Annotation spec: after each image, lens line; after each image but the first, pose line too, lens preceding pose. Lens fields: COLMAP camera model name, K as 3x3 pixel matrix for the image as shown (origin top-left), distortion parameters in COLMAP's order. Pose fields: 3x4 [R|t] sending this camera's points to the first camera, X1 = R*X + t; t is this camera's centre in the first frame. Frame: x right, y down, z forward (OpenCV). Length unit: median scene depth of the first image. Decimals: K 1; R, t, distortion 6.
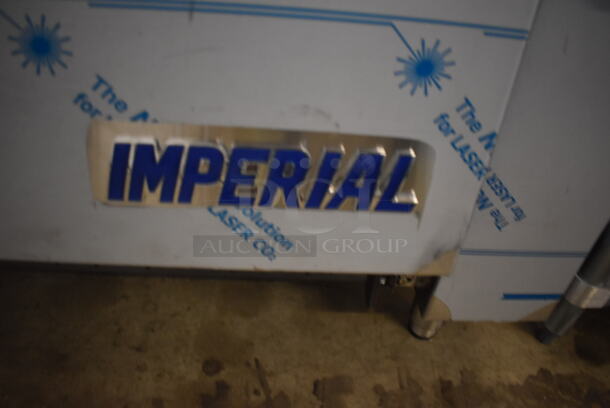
lens RADIAL K [[478.8, 0, 305.0], [0, 478.8, 204.0], [0, 0, 1]] dist [-0.098155, 0.009048]
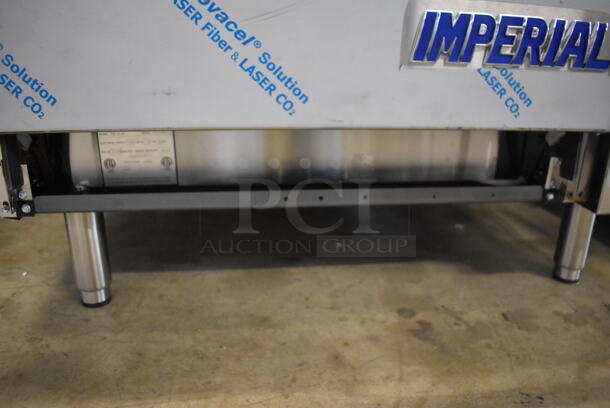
lens RADIAL K [[470.0, 0, 309.5], [0, 470.0, 202.4], [0, 0, 1]] dist [-0.095964, 0.009528]
pose [[0.994237, -0.089337, 0.059262, -0.755484], [0.103713, 0.941482, -0.320710, 0.705123], [-0.027143, 0.325008, 0.945322, -0.117416]]
